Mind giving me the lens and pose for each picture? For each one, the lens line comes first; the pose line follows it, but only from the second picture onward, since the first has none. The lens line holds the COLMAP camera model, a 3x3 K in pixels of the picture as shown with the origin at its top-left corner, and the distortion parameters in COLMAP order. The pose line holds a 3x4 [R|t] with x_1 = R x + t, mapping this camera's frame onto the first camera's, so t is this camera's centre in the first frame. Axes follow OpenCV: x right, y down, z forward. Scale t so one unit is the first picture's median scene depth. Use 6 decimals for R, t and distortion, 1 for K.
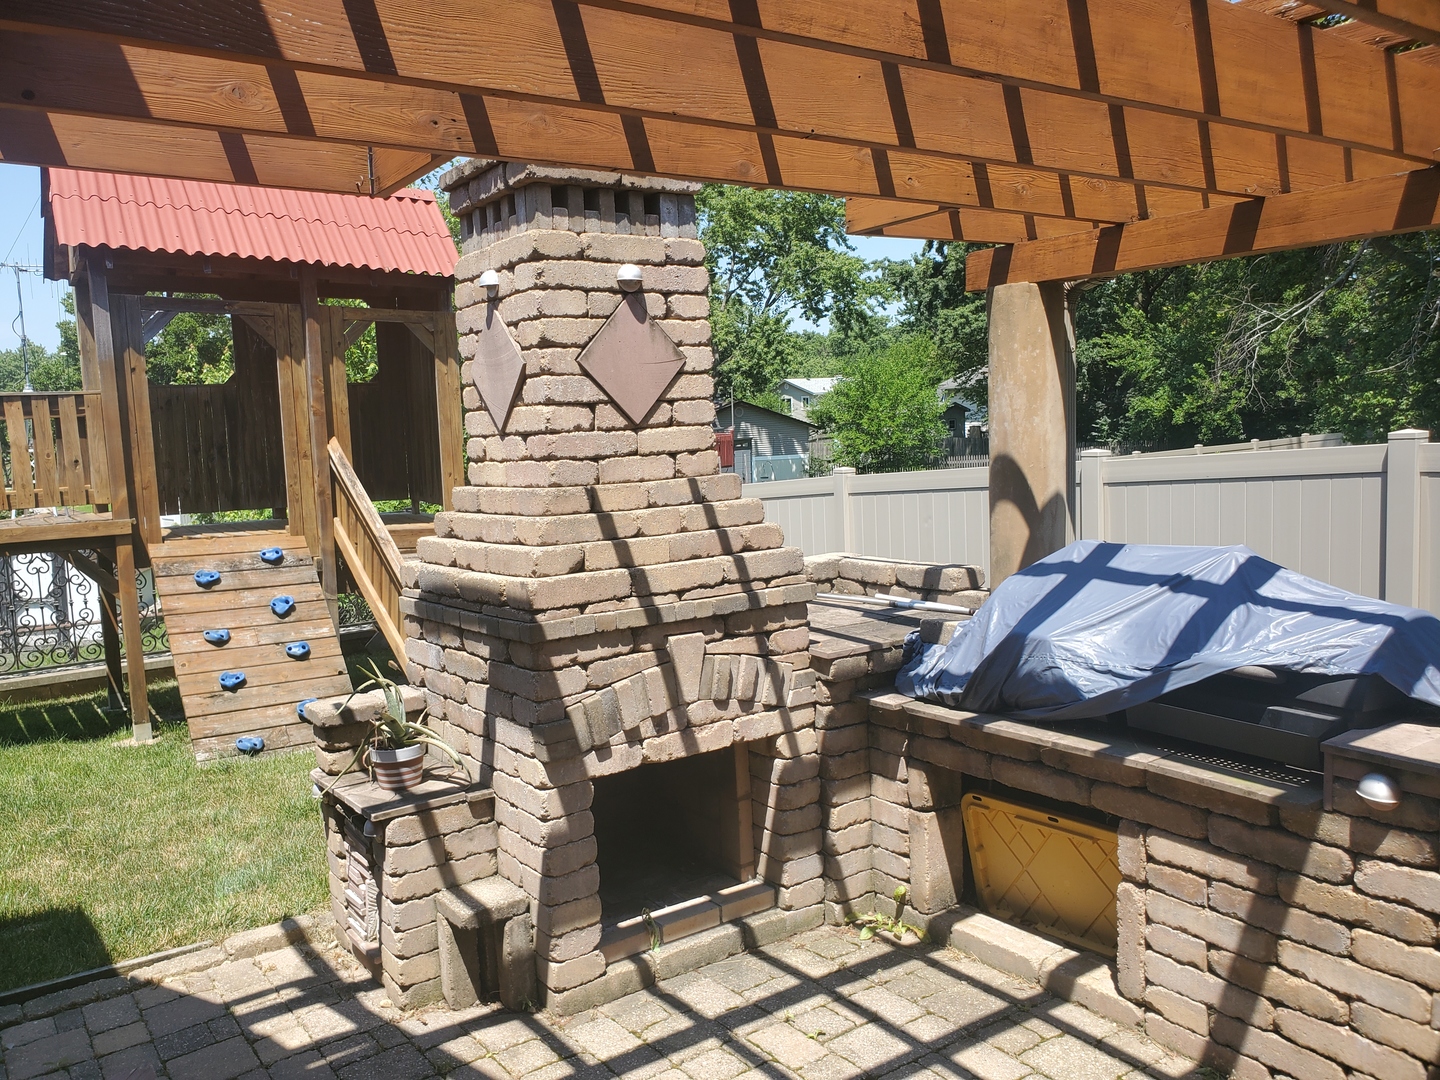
lens RADIAL K [[1122.1, 0, 714.1], [0, 1122.1, 547.6], [0, 0, 1]] dist [0.016308, -0.007523]
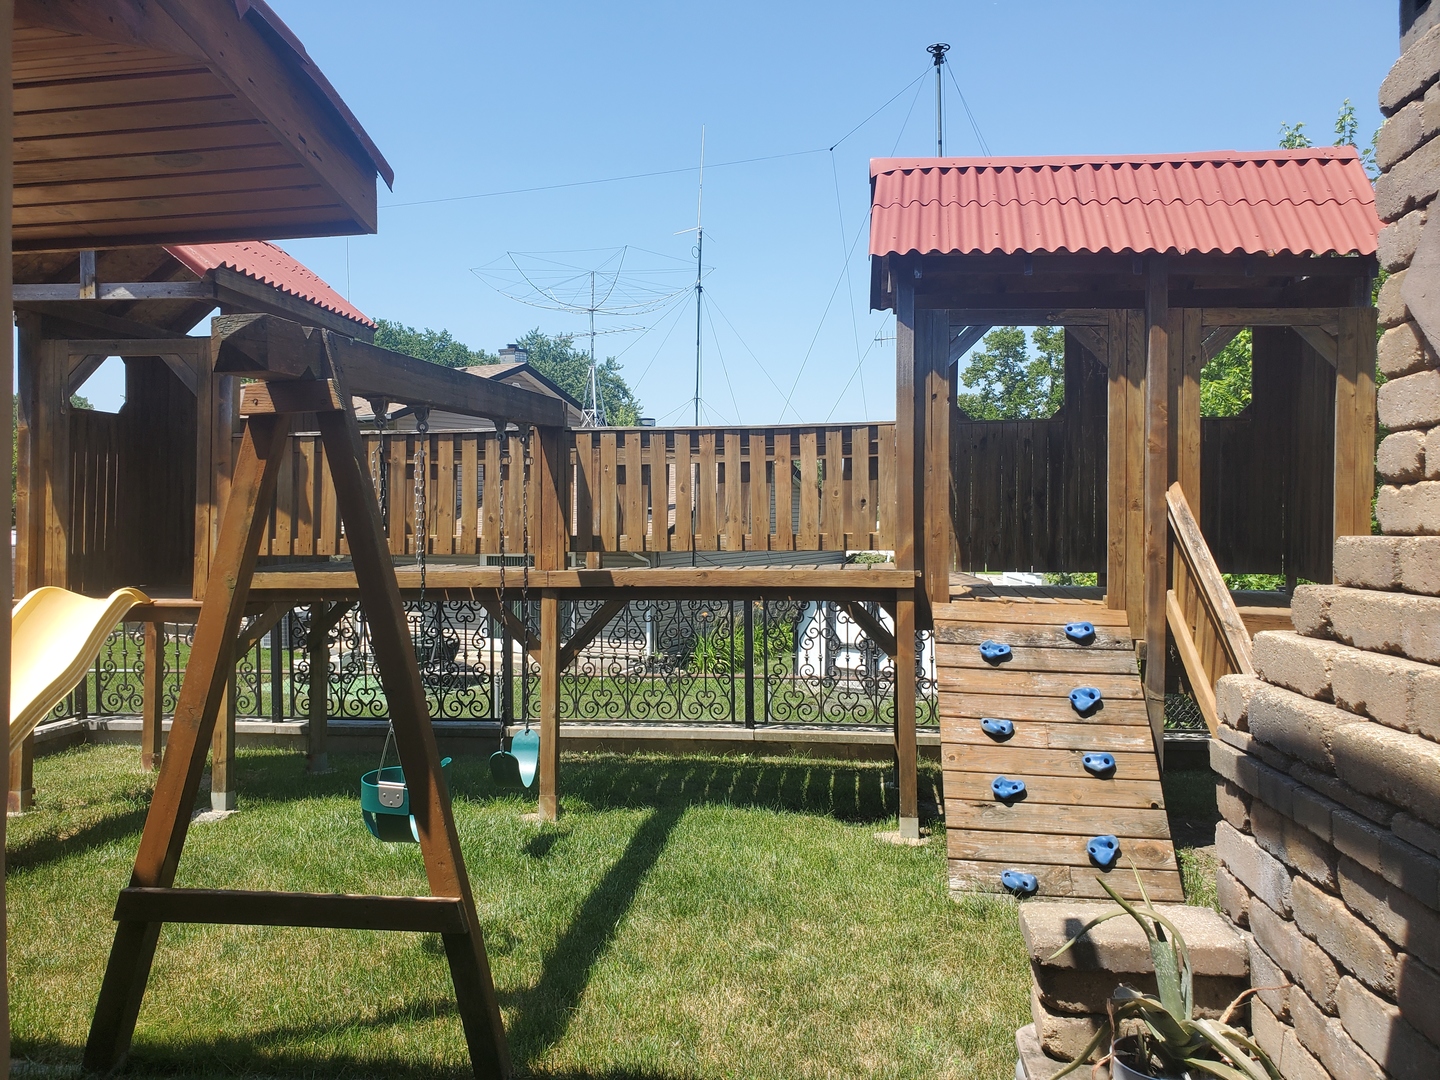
lens RADIAL K [[1087.8, 0, 719.6], [0, 1087.8, 522.8], [0, 0, 1]] dist [0.018181, 0.007355]
pose [[0.723879, 0.038471, -0.688854, -0.062301], [-0.100601, 0.993658, -0.050222, -0.005155], [0.682554, 0.105654, 0.723158, 0.294758]]
